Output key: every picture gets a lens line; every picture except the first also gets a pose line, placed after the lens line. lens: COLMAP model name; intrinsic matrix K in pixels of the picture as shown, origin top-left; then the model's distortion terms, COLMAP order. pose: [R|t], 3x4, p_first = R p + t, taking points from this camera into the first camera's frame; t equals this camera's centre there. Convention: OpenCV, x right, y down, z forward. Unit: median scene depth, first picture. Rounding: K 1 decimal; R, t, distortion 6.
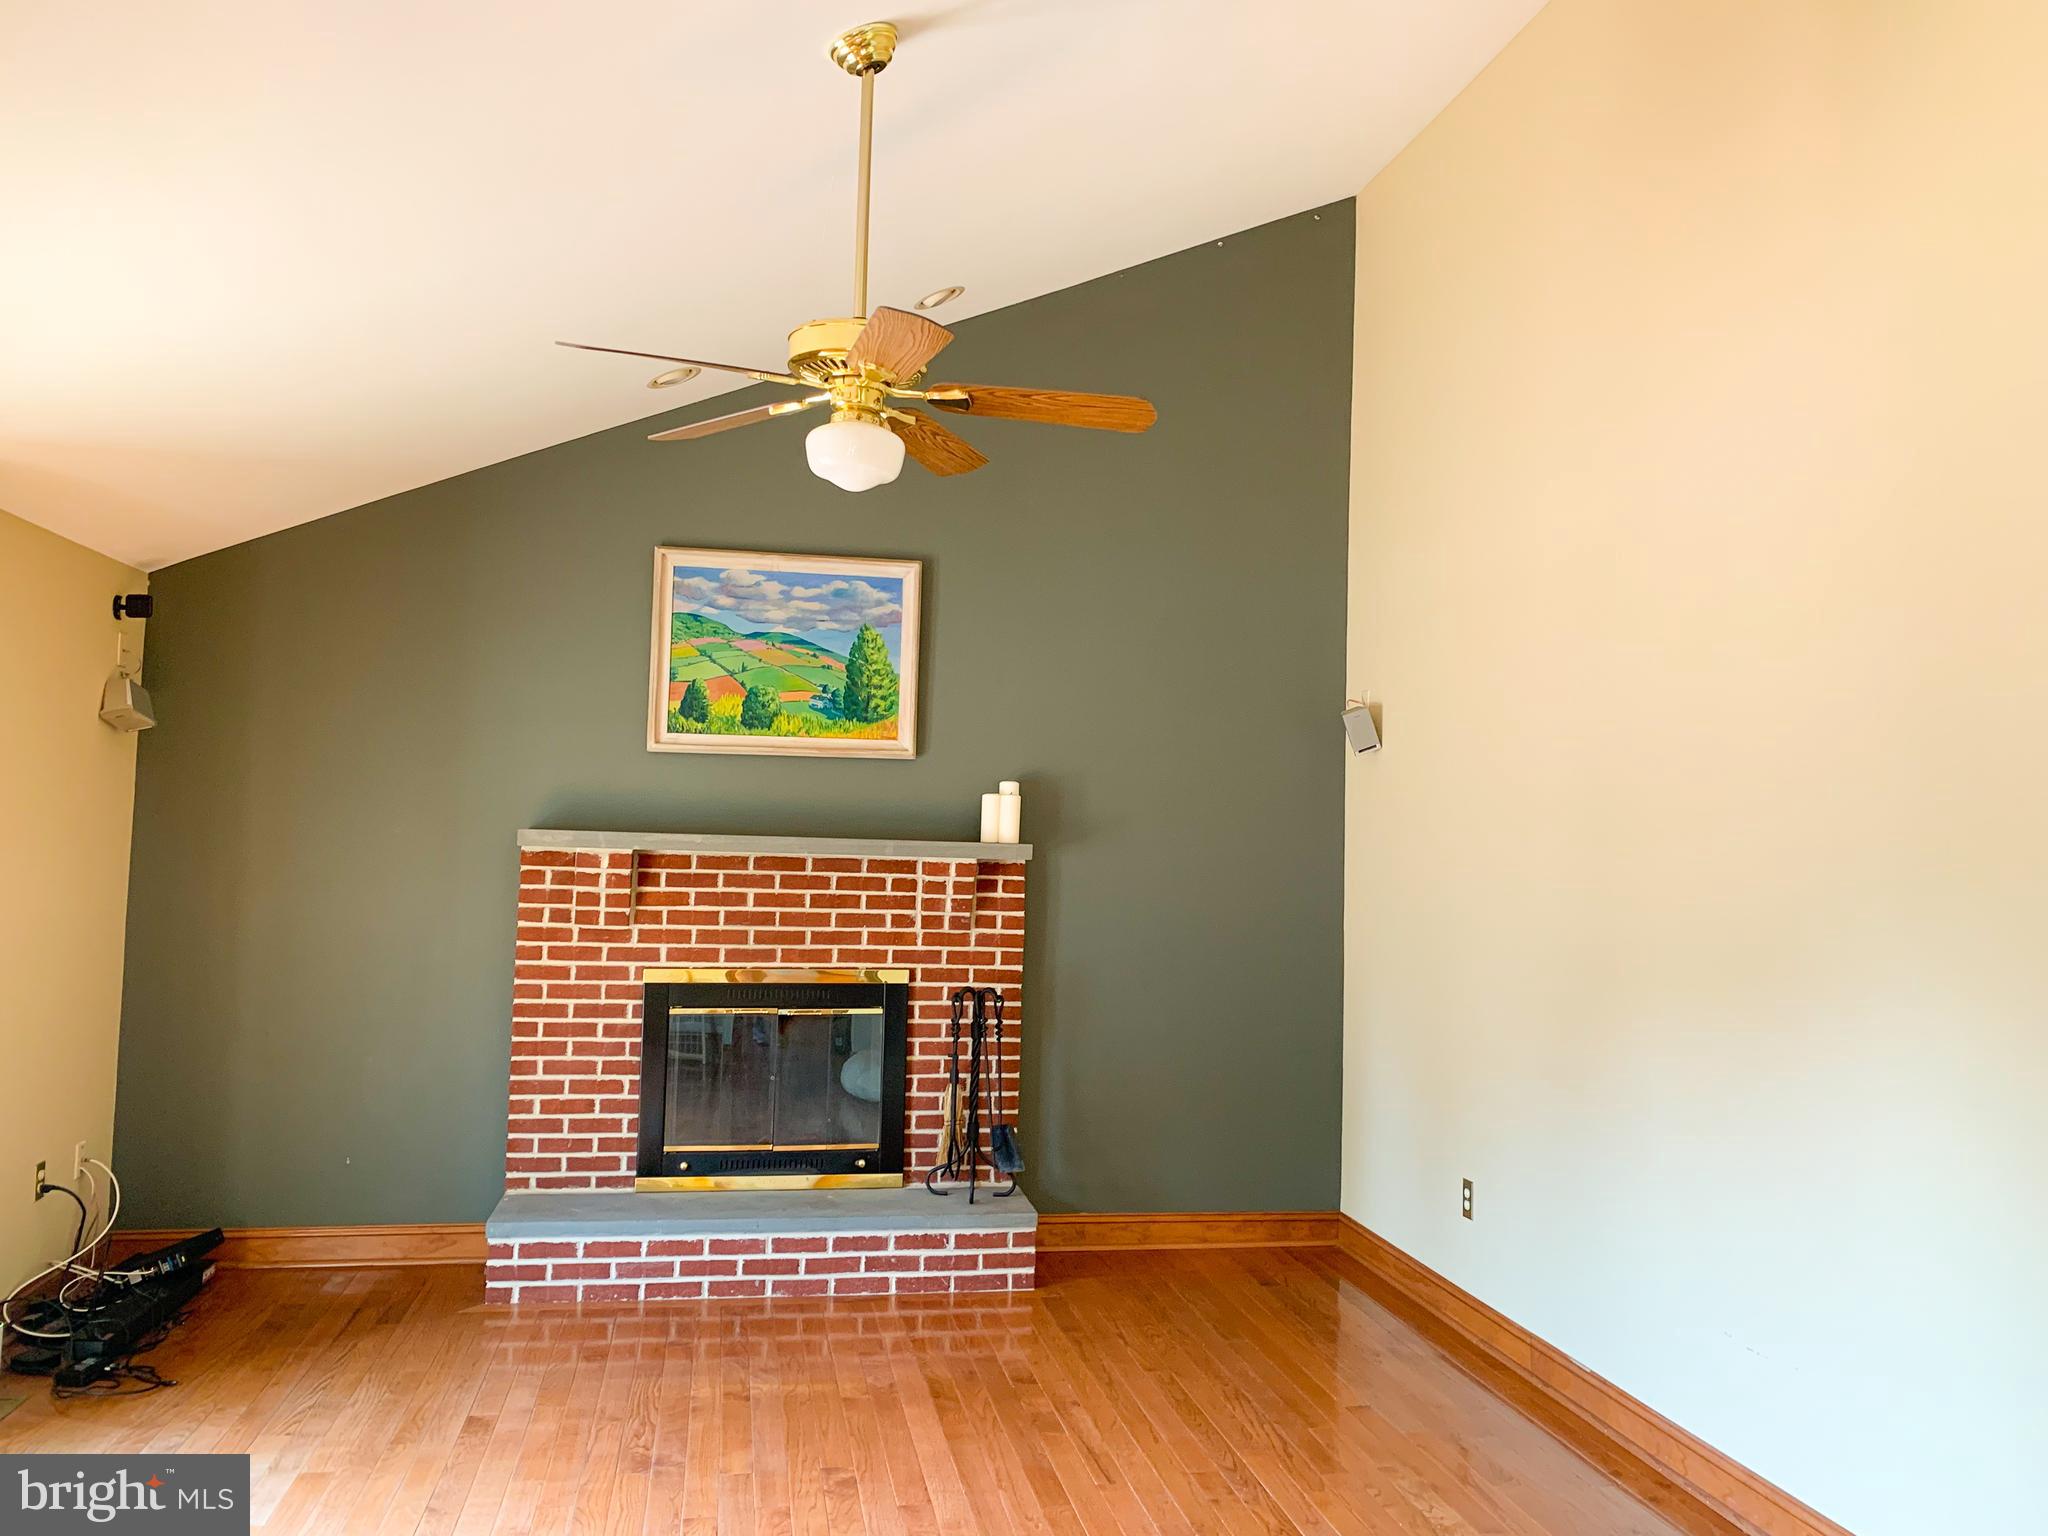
lens RADIAL K [[1561.8, 0, 1032.7], [0, 1561.8, 745.3], [0, 0, 1]] dist [0.145009, -0.335823]
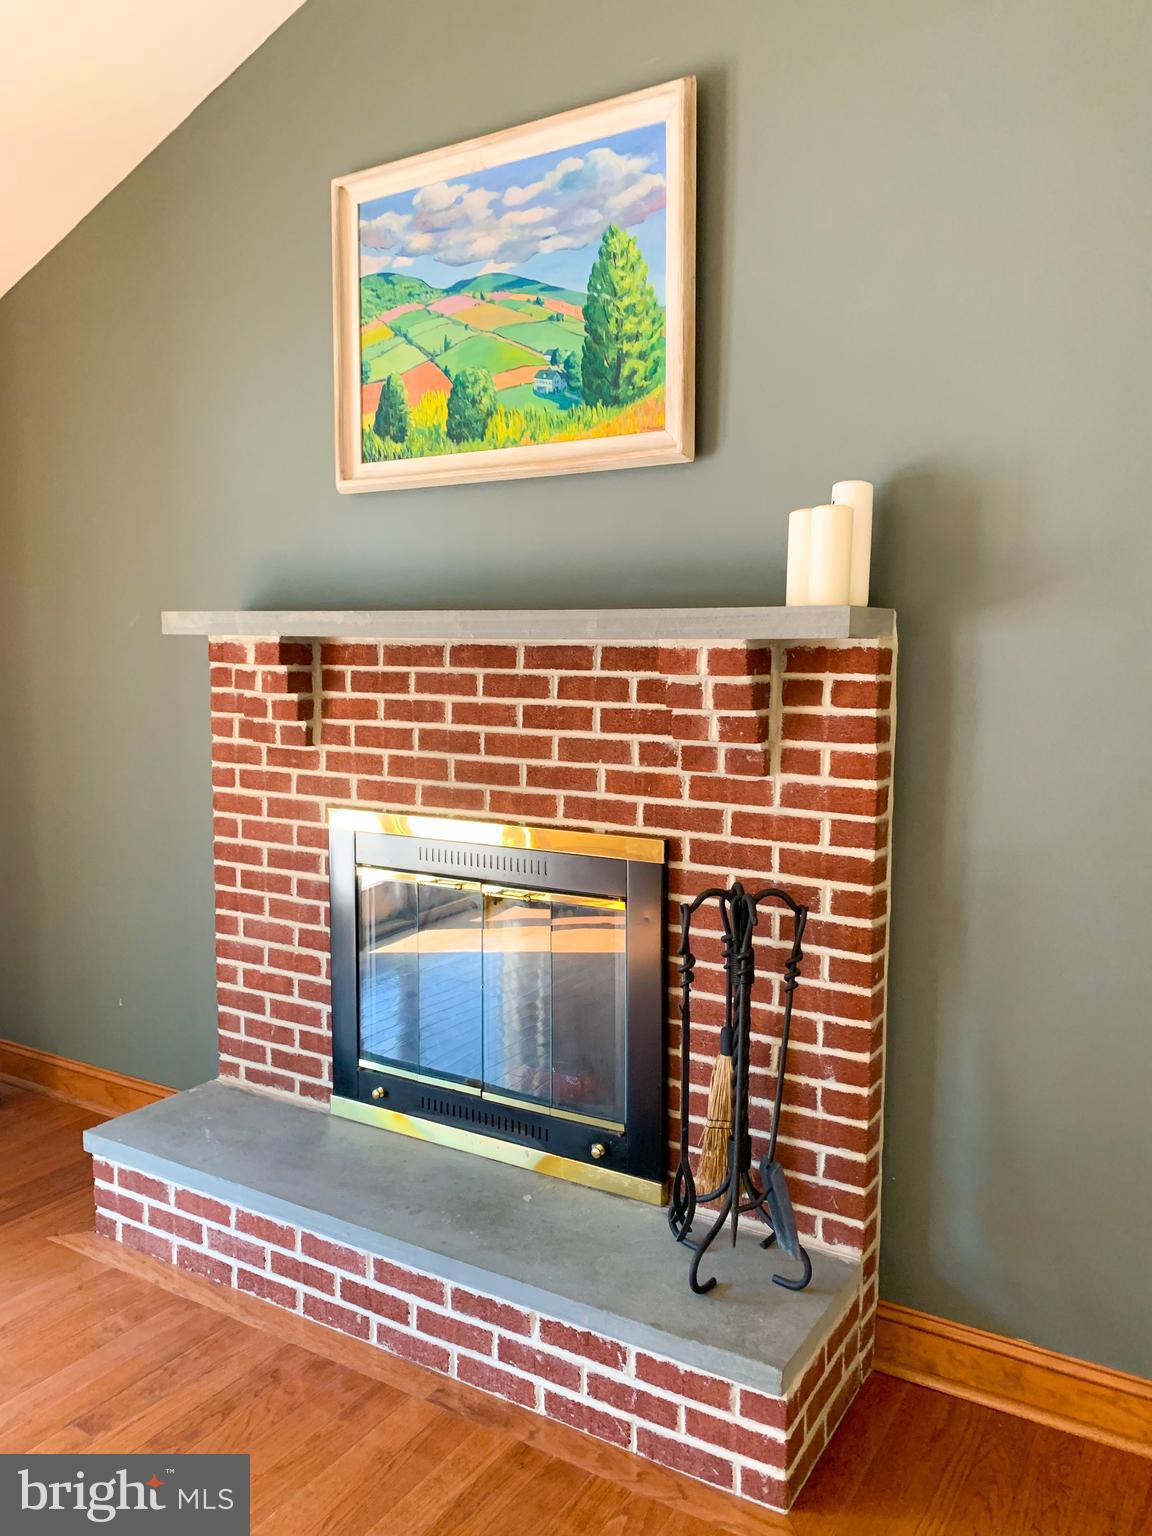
lens RADIAL K [[1192.1, 0, 577.3], [0, 1192.1, 750.3], [0, 0, 1]] dist [0.020910, -0.002319]
pose [[0.735834, 0.035103, -0.676252, 0.185732], [0.059481, 0.991445, 0.116186, 0.059793], [0.674545, -0.125718, 0.727450, 0.674549]]
